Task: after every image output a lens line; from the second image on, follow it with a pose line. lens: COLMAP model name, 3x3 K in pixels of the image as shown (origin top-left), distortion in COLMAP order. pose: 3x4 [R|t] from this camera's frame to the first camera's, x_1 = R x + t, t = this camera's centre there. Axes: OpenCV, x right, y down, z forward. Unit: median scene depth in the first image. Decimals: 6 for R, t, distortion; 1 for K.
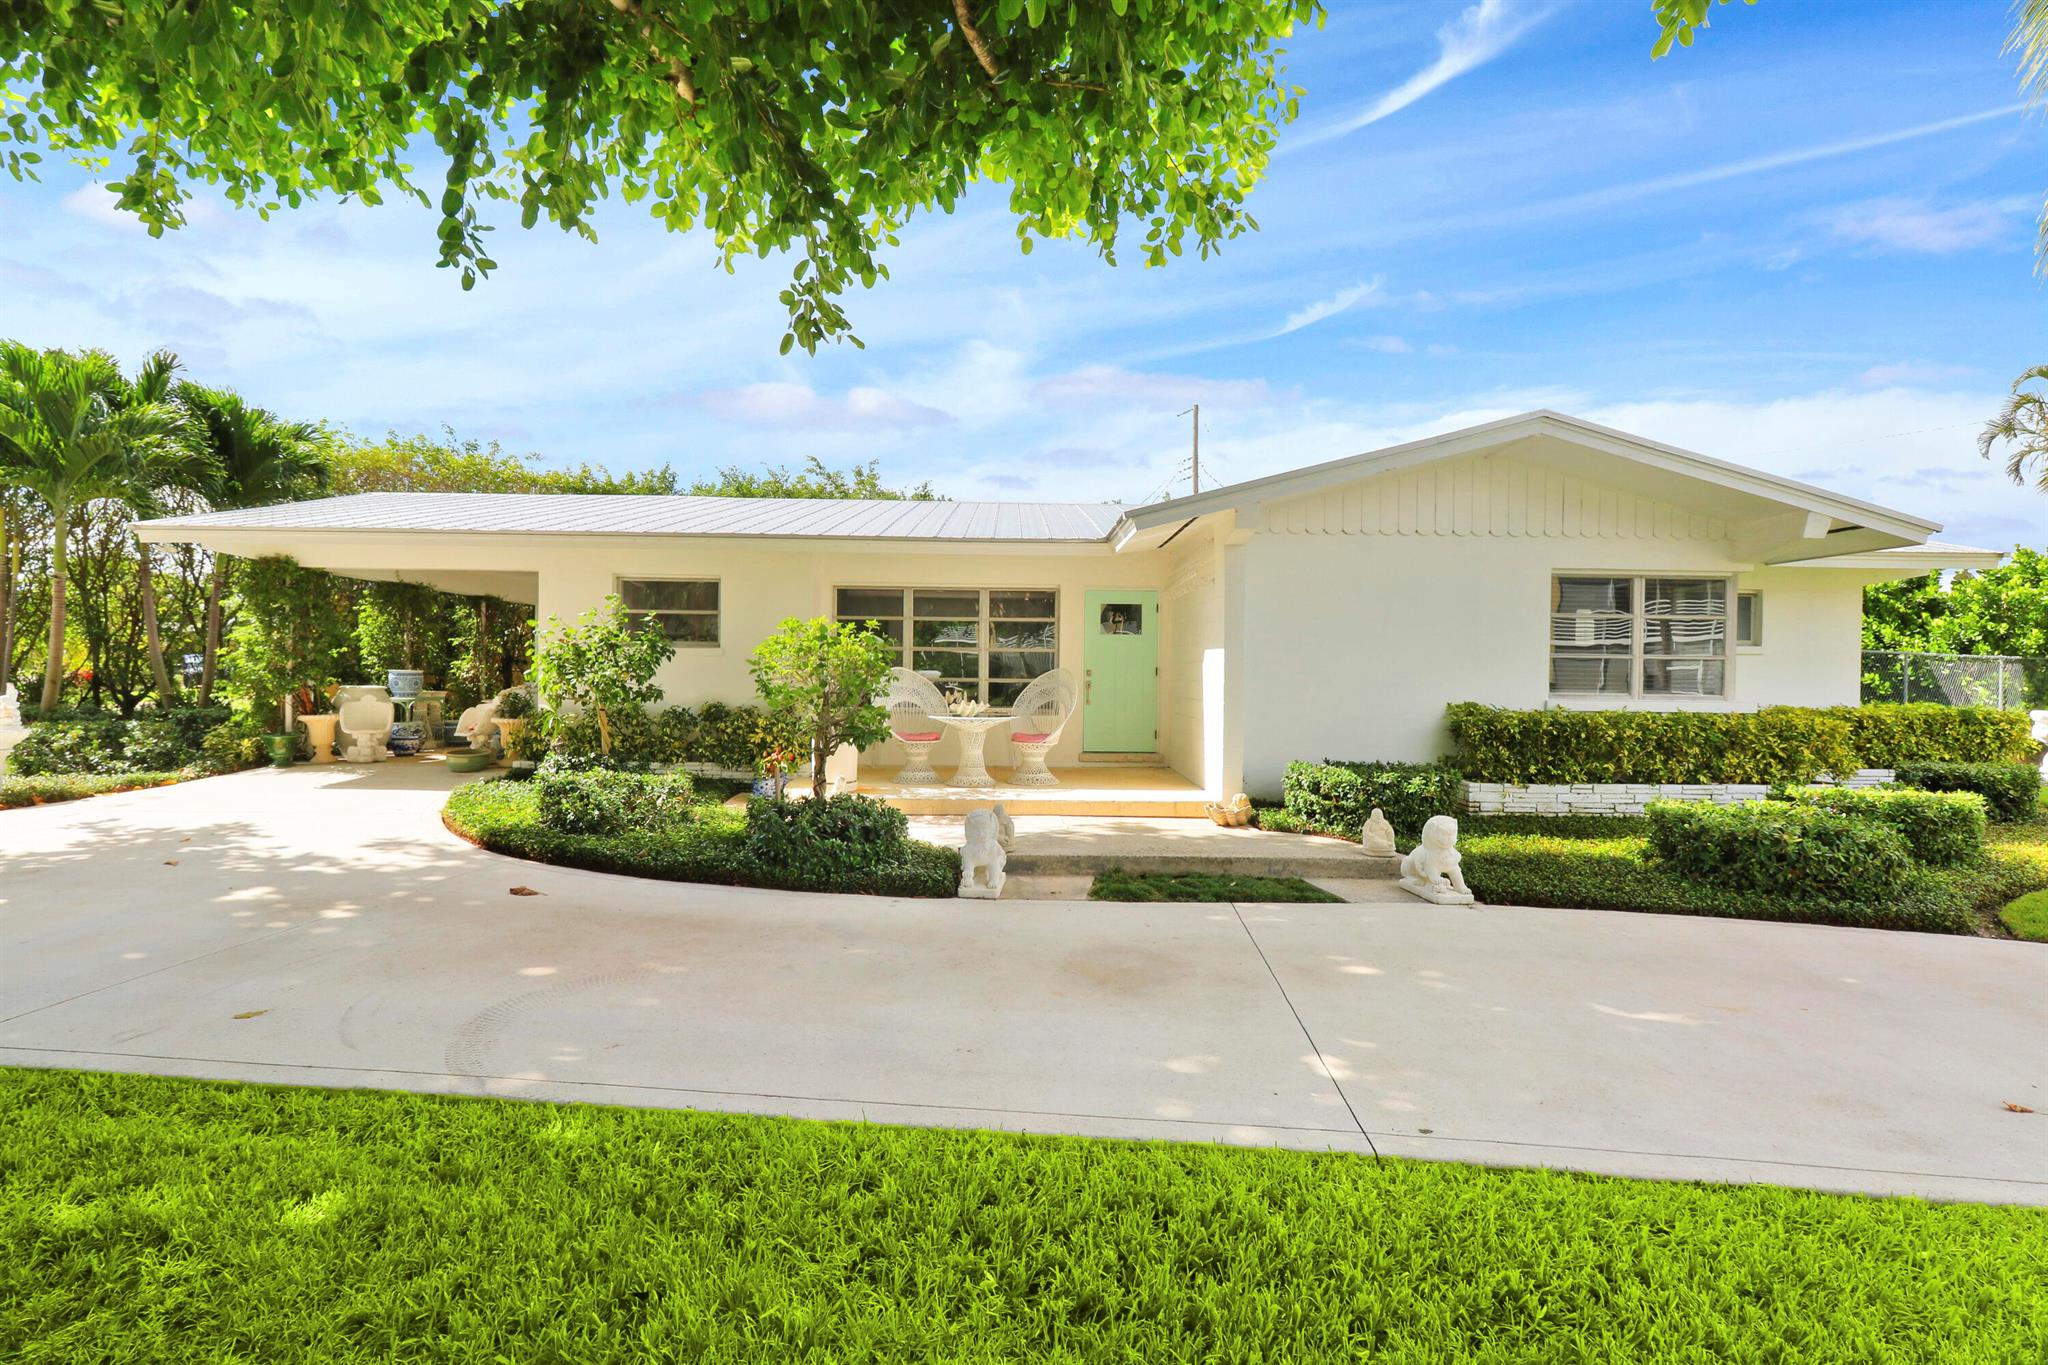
lens RADIAL K [[795.4, 0, 1028.5], [0, 795.4, 670.4], [0, 0, 1]] dist [0.003893, -0.009104]
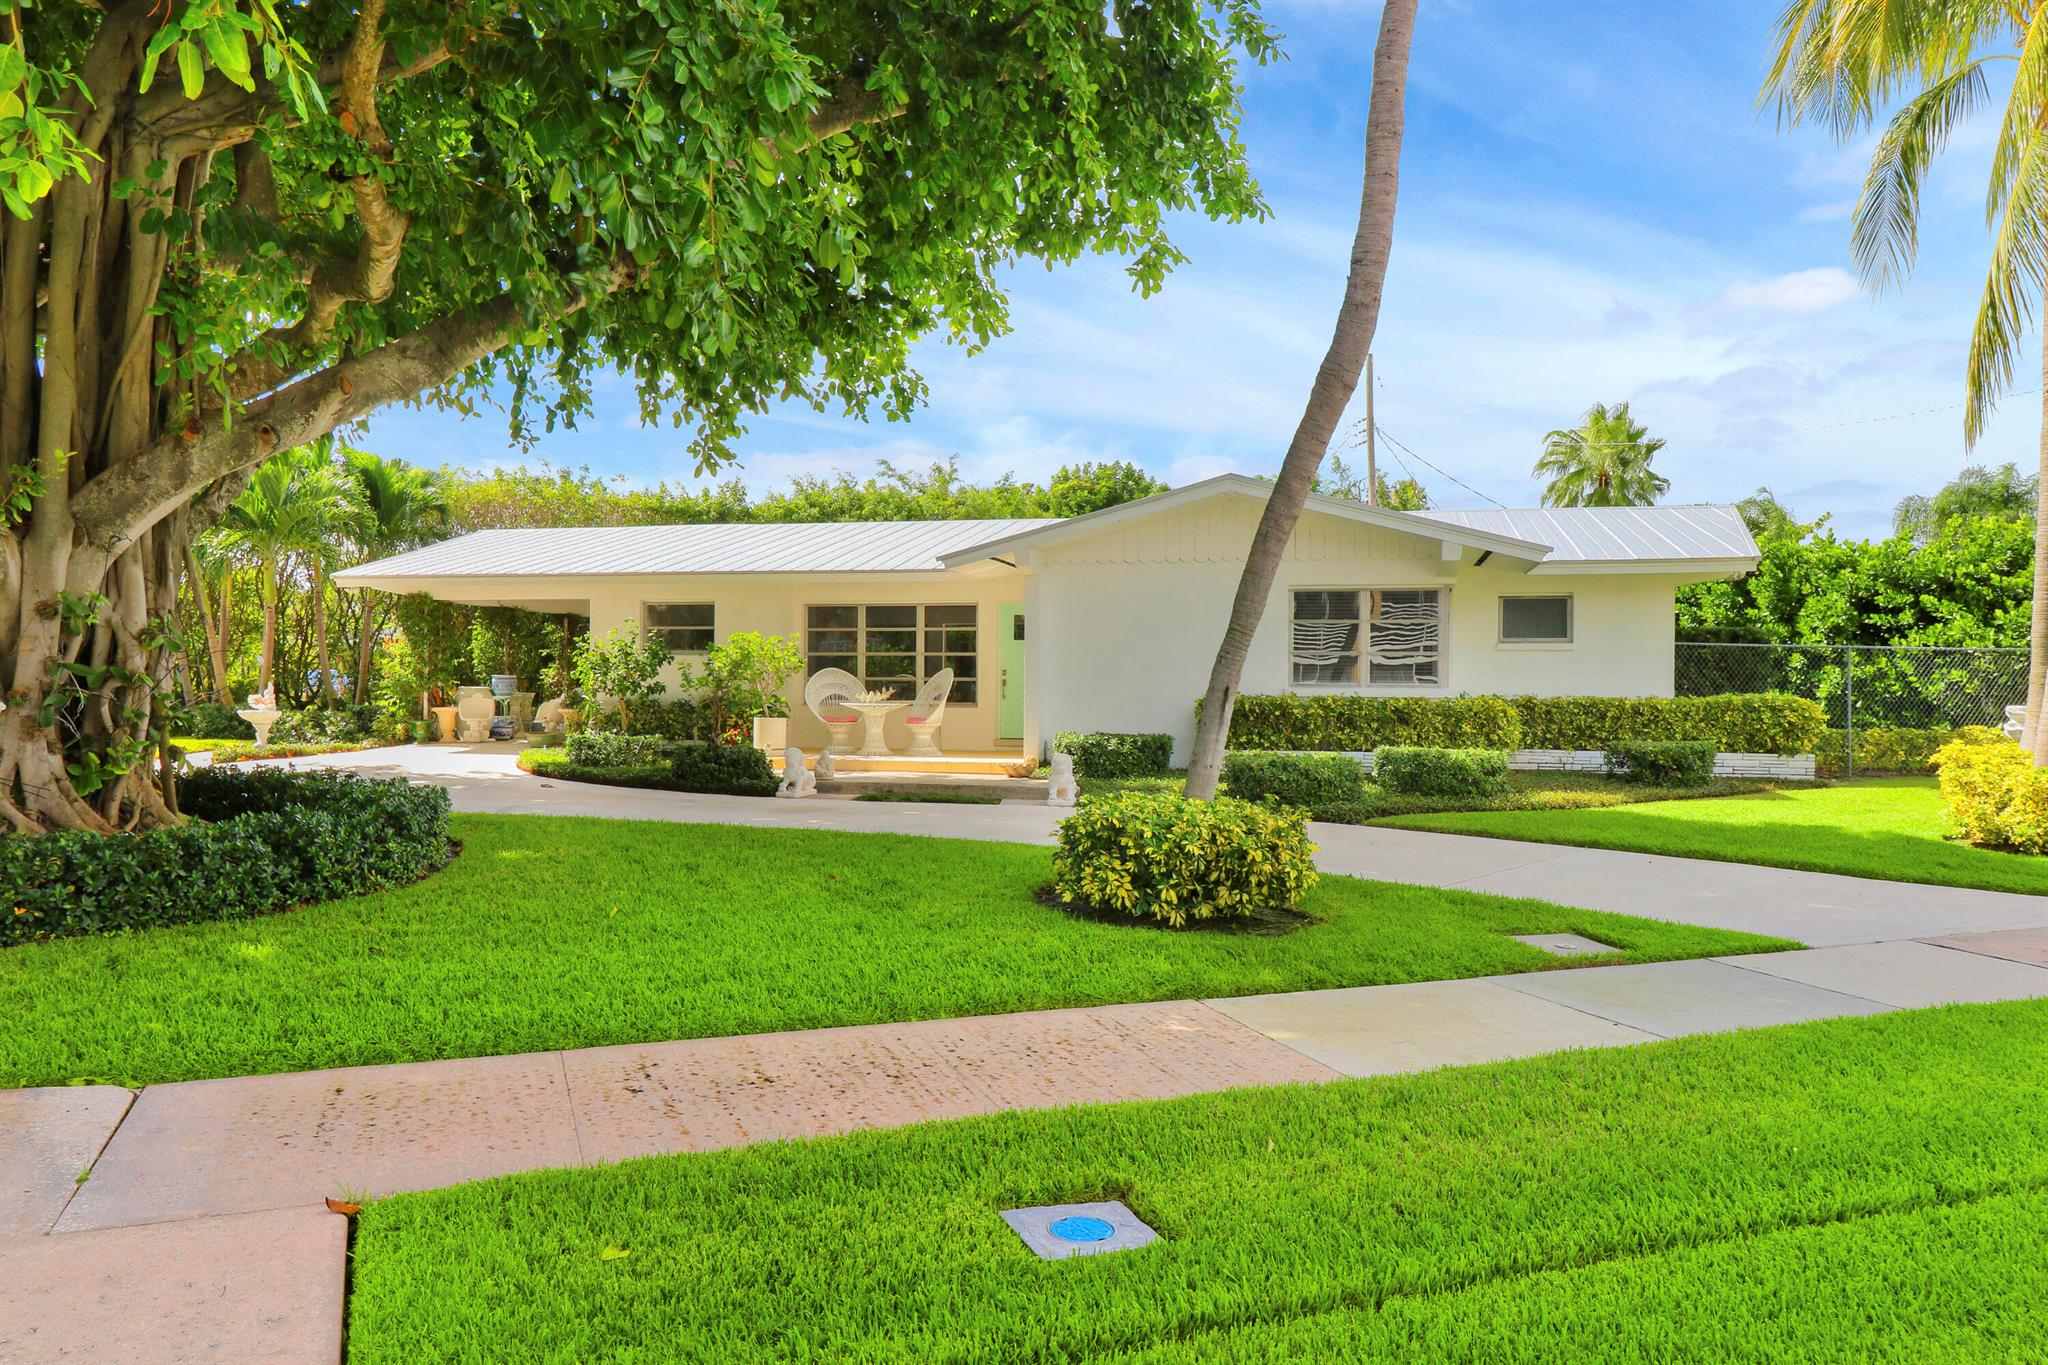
lens RADIAL K [[980.8, 0, 1027.9], [0, 980.8, 658.9], [0, 0, 1]] dist [0.002291, -0.013525]
pose [[0.982673, -0.011155, -0.185012, 0.415961], [0.006919, 0.999699, -0.023526, 0.019836], [0.185219, 0.021838, 0.982455, -0.486718]]
